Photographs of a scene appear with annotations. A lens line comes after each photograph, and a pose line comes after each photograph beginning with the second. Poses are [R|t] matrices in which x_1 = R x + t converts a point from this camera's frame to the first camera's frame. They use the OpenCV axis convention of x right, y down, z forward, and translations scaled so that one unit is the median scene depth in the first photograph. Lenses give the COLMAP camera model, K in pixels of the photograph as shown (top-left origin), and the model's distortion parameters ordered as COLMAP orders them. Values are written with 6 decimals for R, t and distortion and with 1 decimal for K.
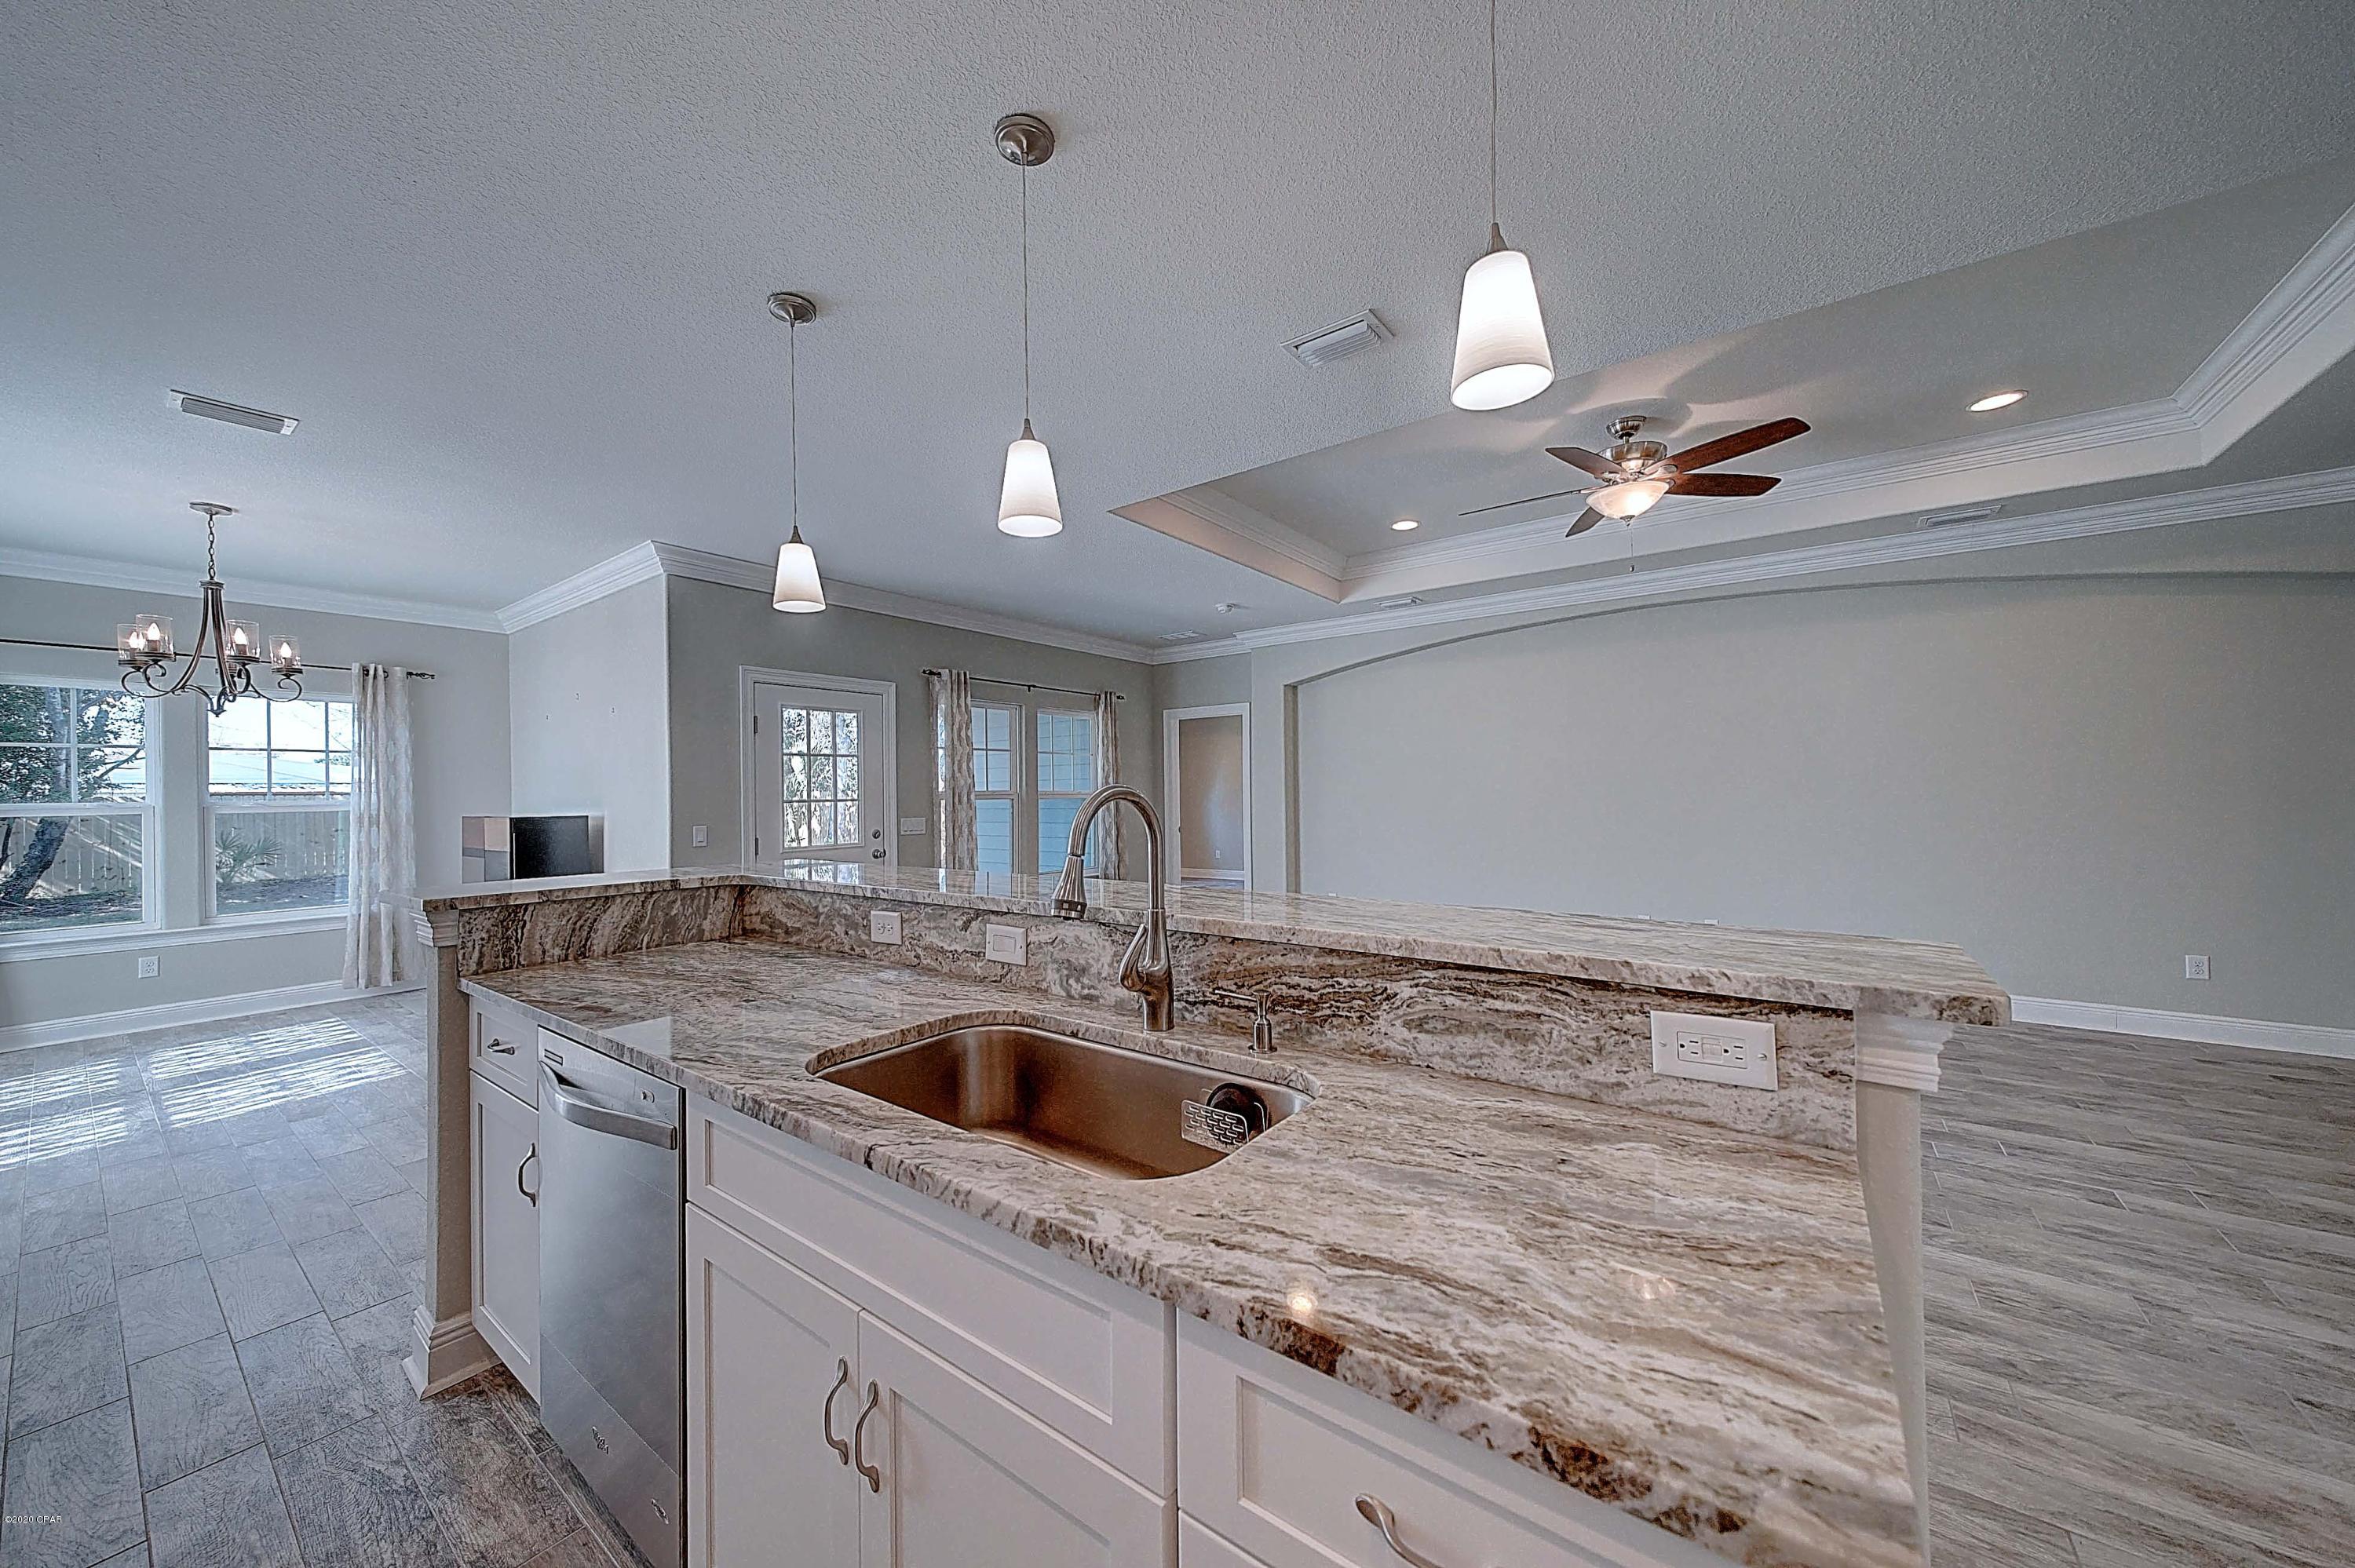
lens RADIAL K [[827.1, 0, 1157.1], [0, 827.1, 794.6], [0, 0, 1]] dist [0.007184, -0.000123]
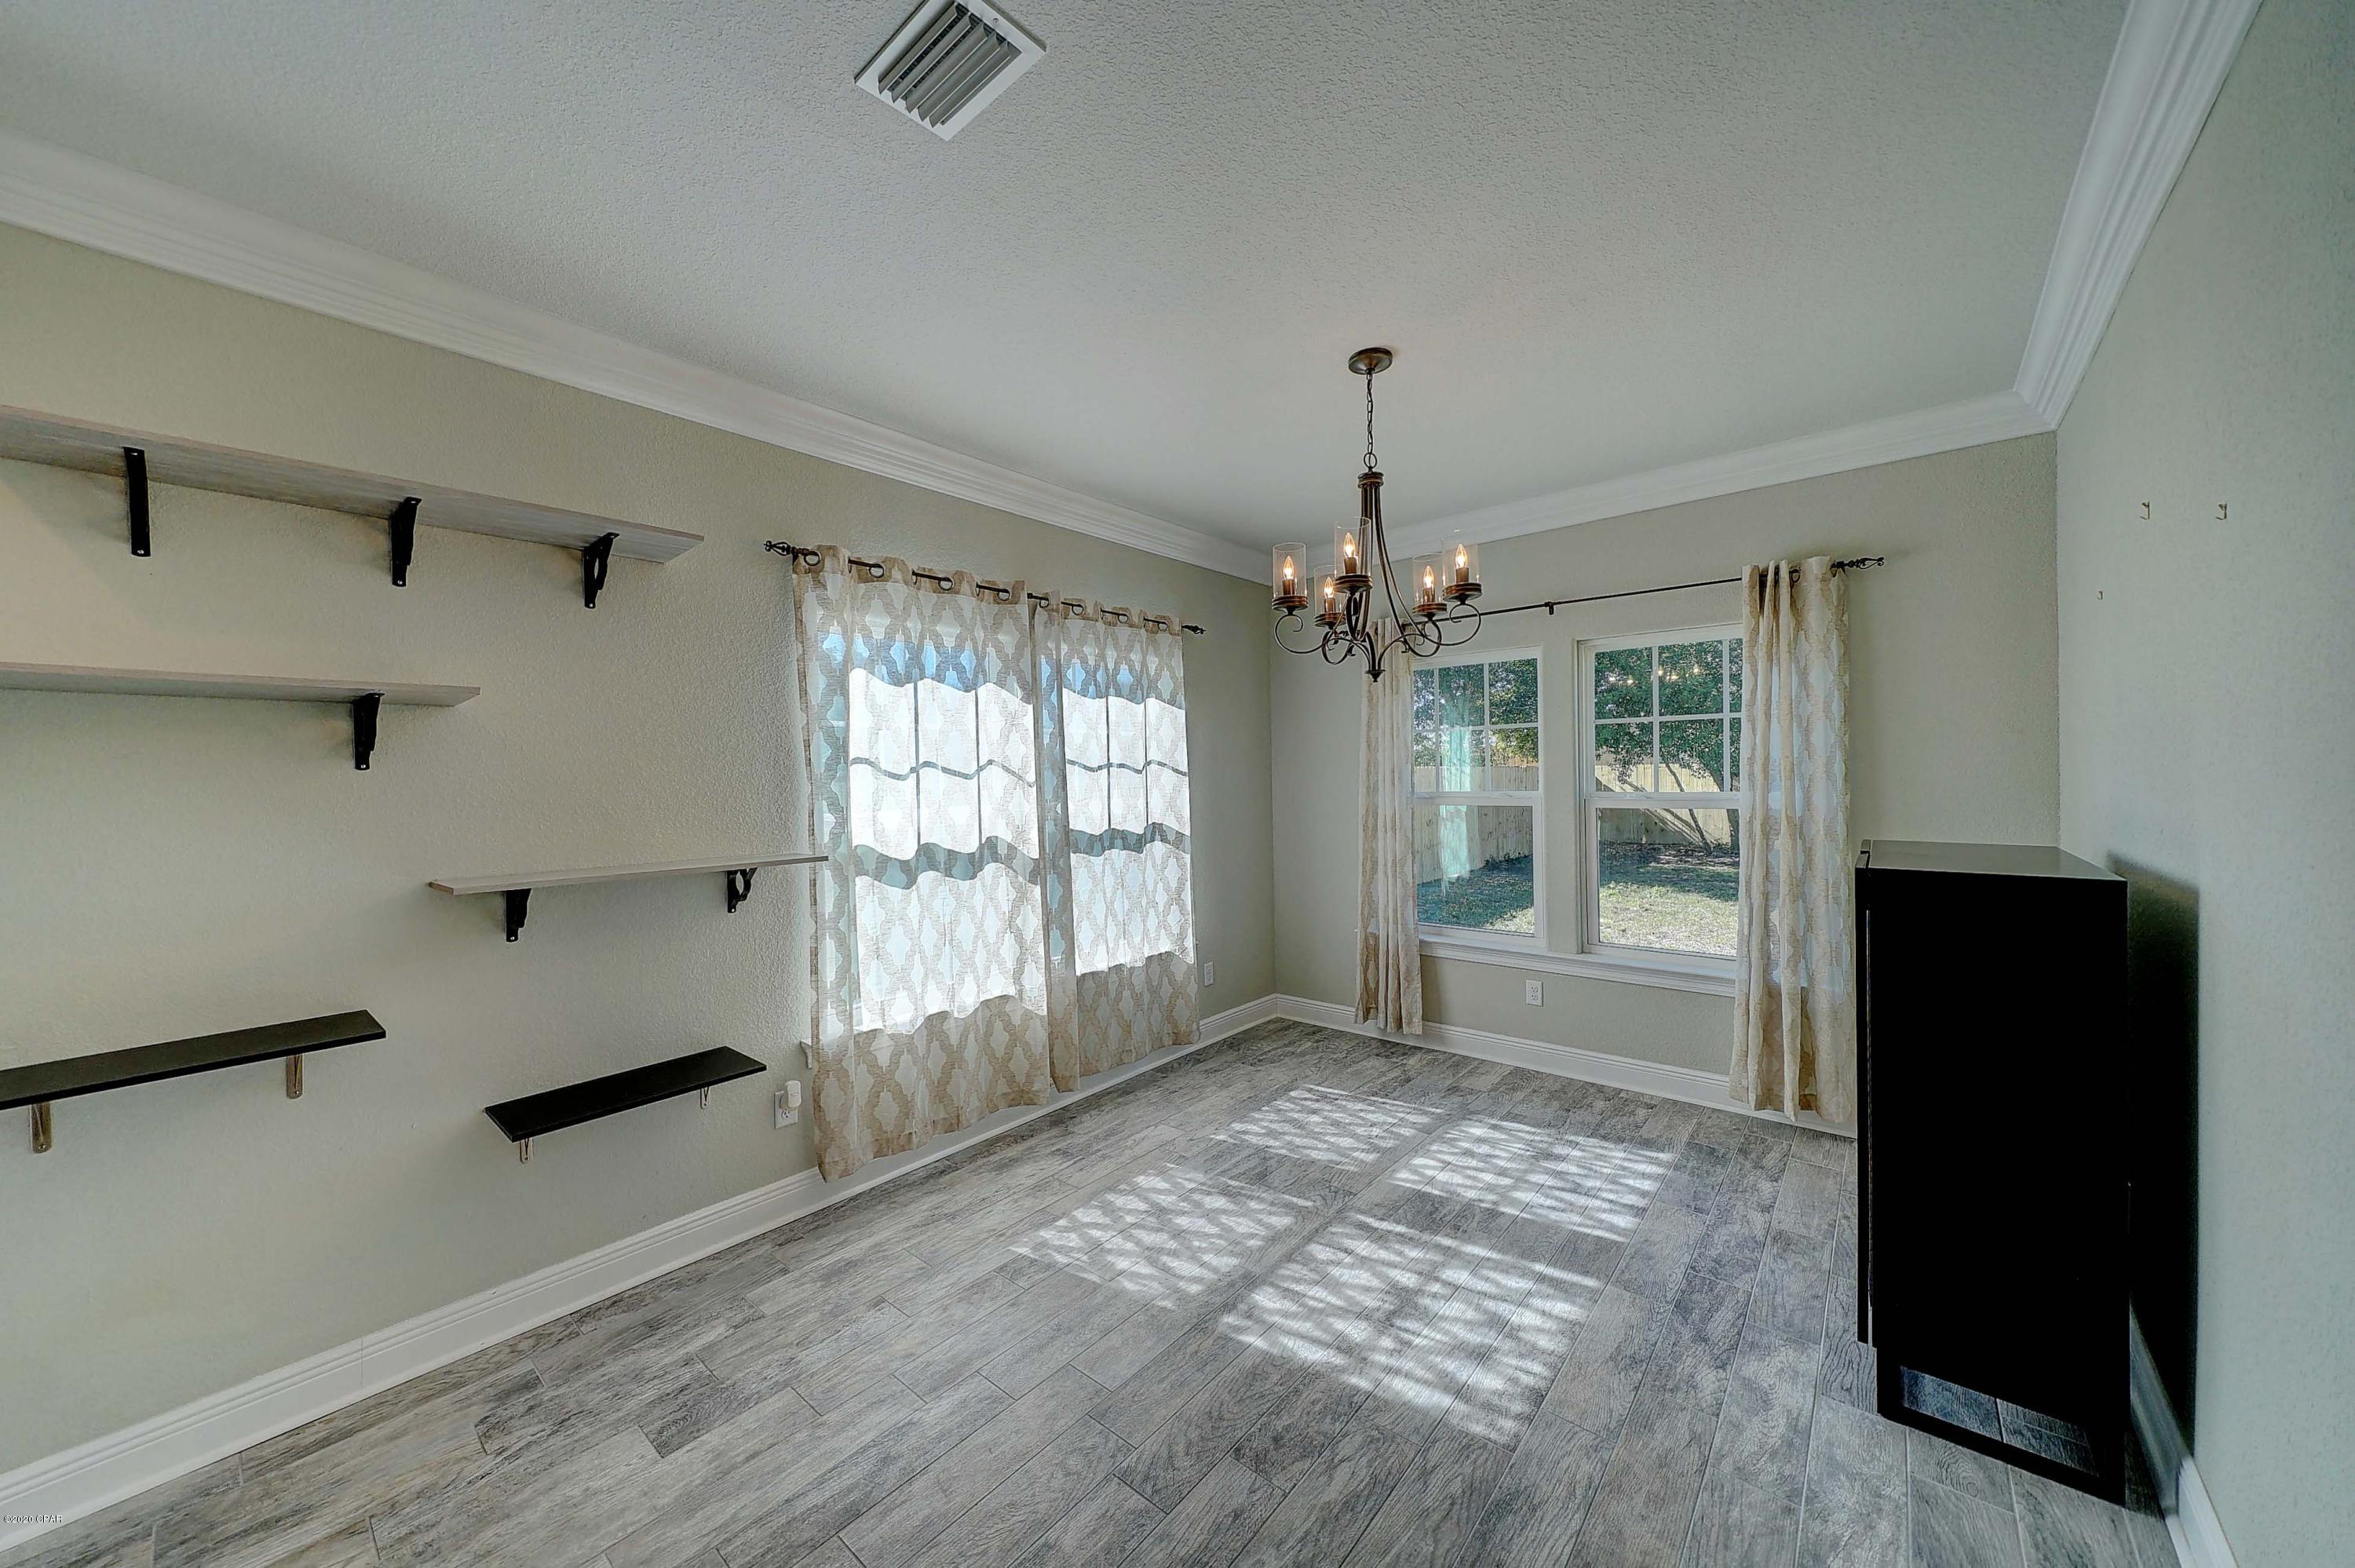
lens RADIAL K [[822.4, 0, 1167.2], [0, 822.4, 788.8], [0, 0, 1]] dist [-0.000378, -0.000090]
pose [[-0.069111, 0.032693, -0.997073, -0.476628], [0.019219, 0.999321, 0.031435, -0.034673], [0.997424, -0.016990, -0.069693, 0.880750]]
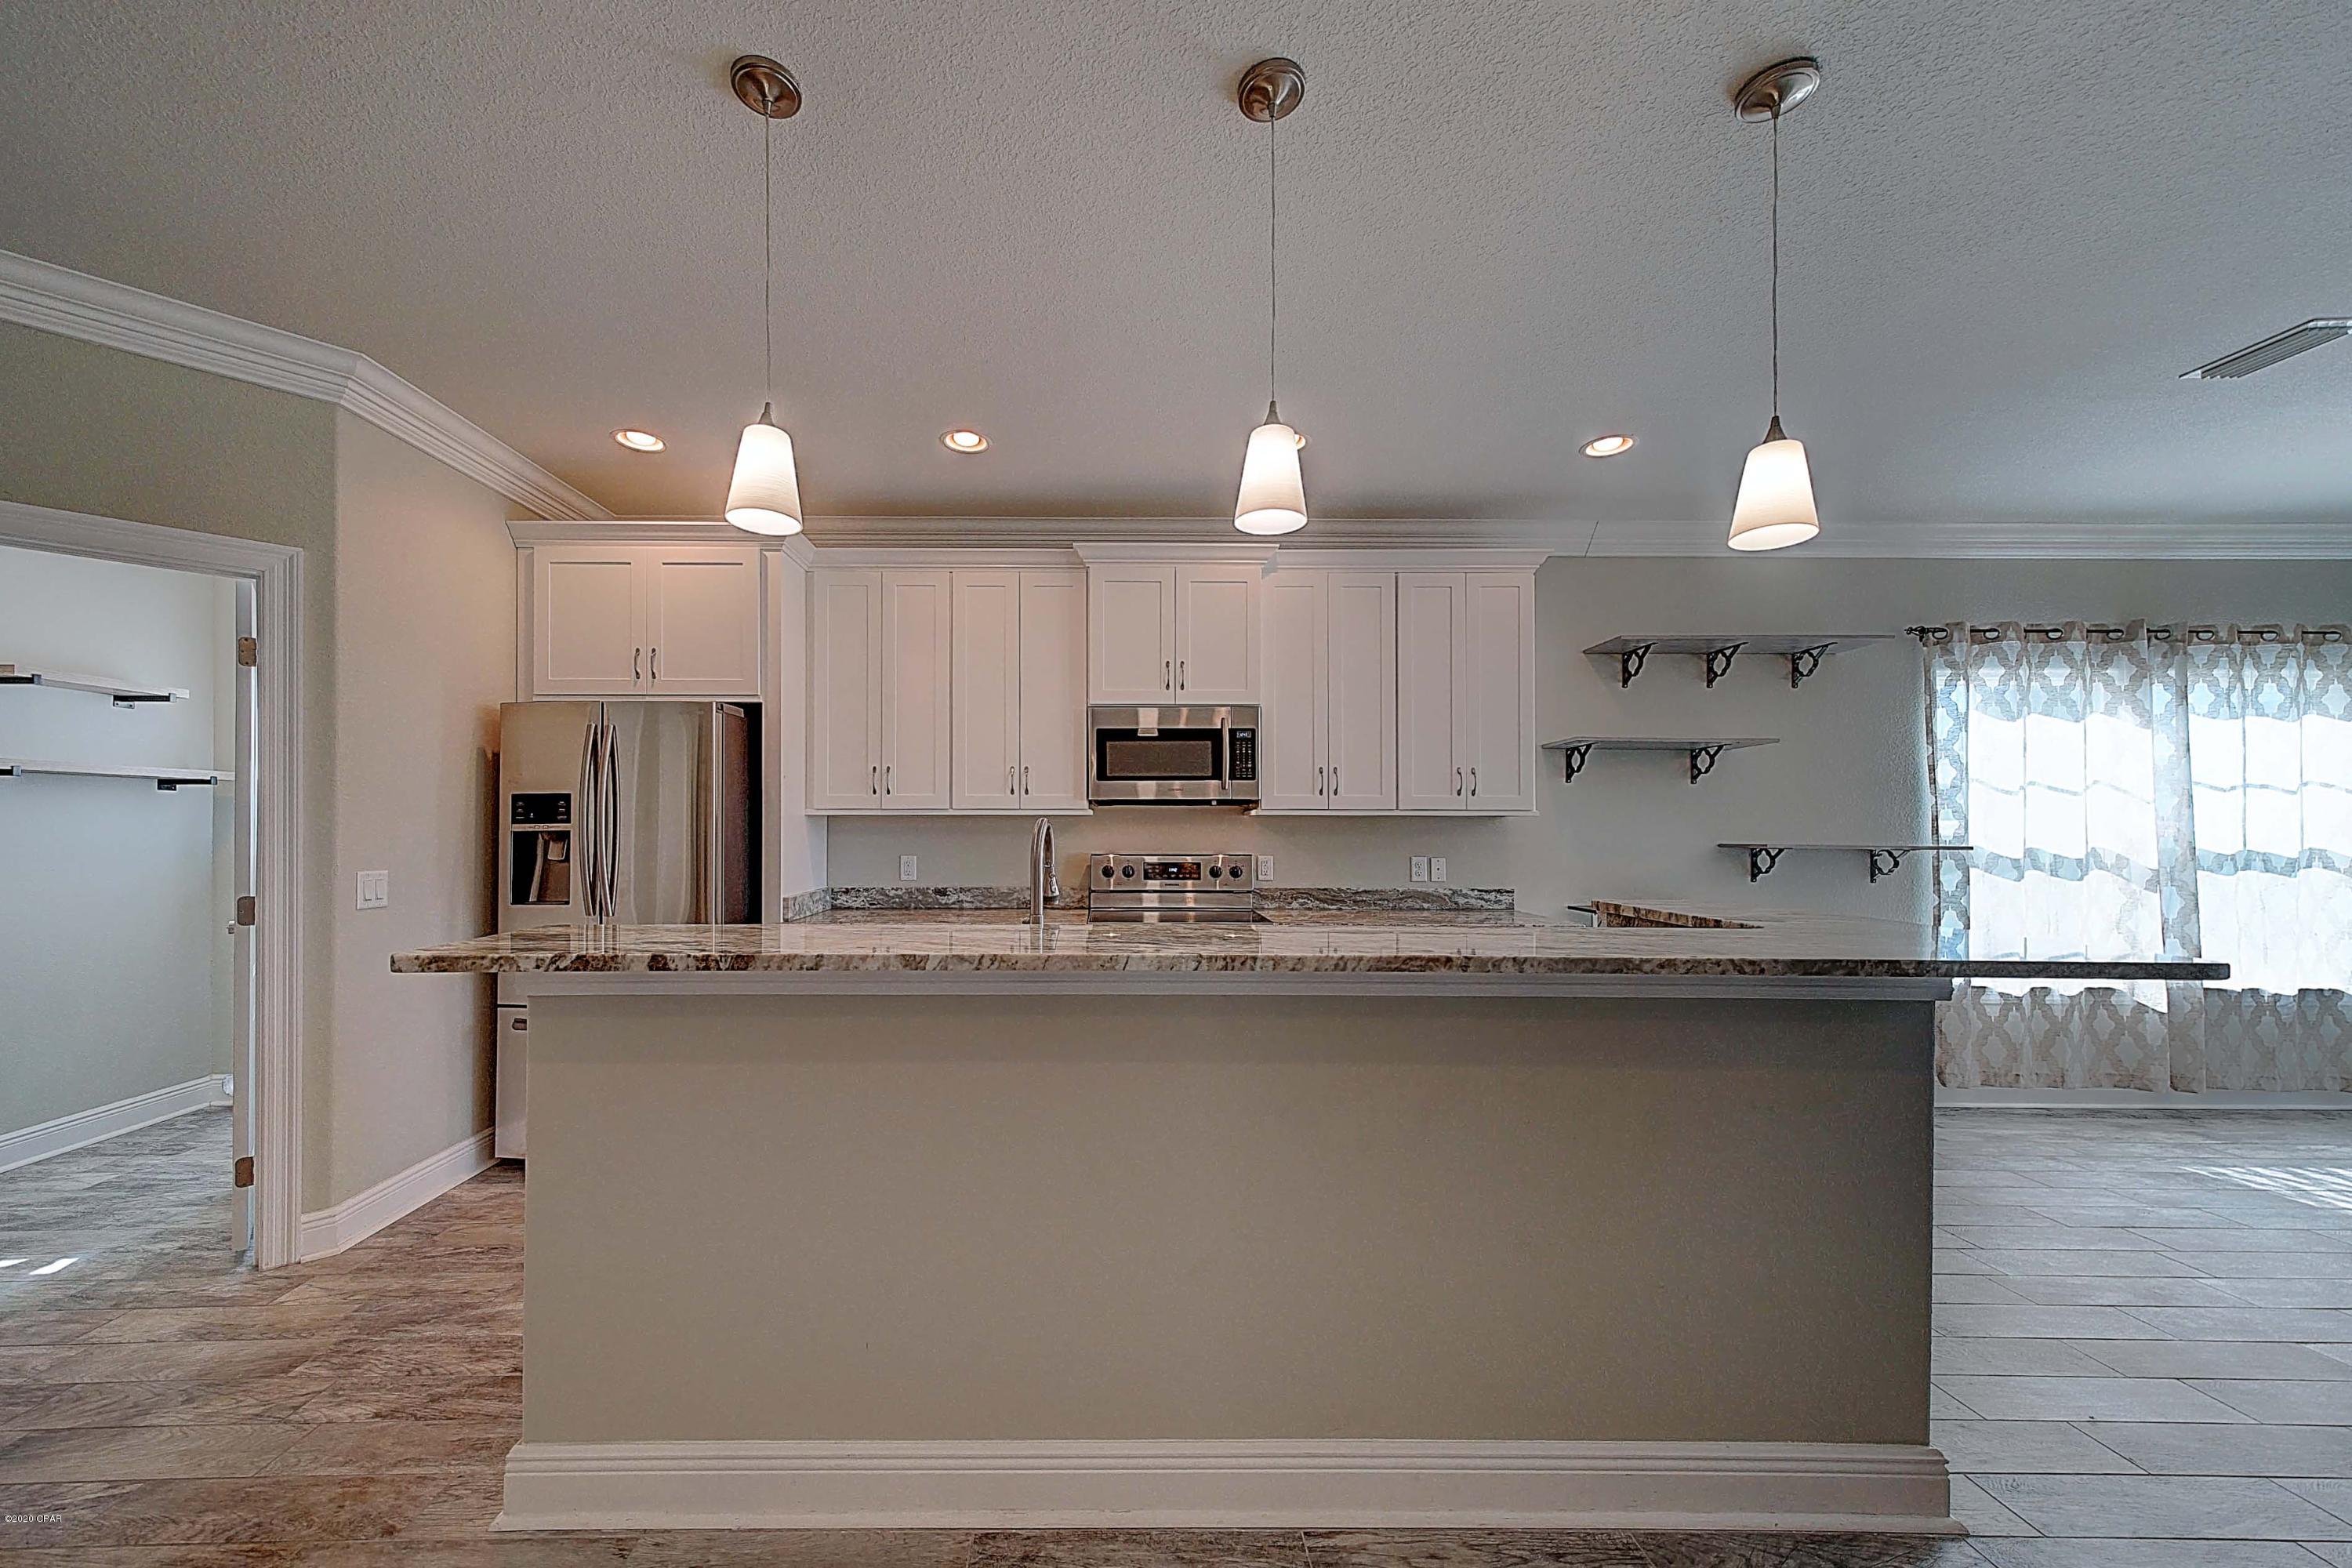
lens RADIAL K [[864.6, 0, 1109.7], [0, 864.6, 815.2], [0, 0, 1]] dist [0.008811, -0.000278]
pose [[-0.794867, 0.005901, -0.606755, 0.248651], [0.005669, 0.999981, 0.002299, -0.008619], [0.606757, -0.001612, -0.794886, 0.753814]]
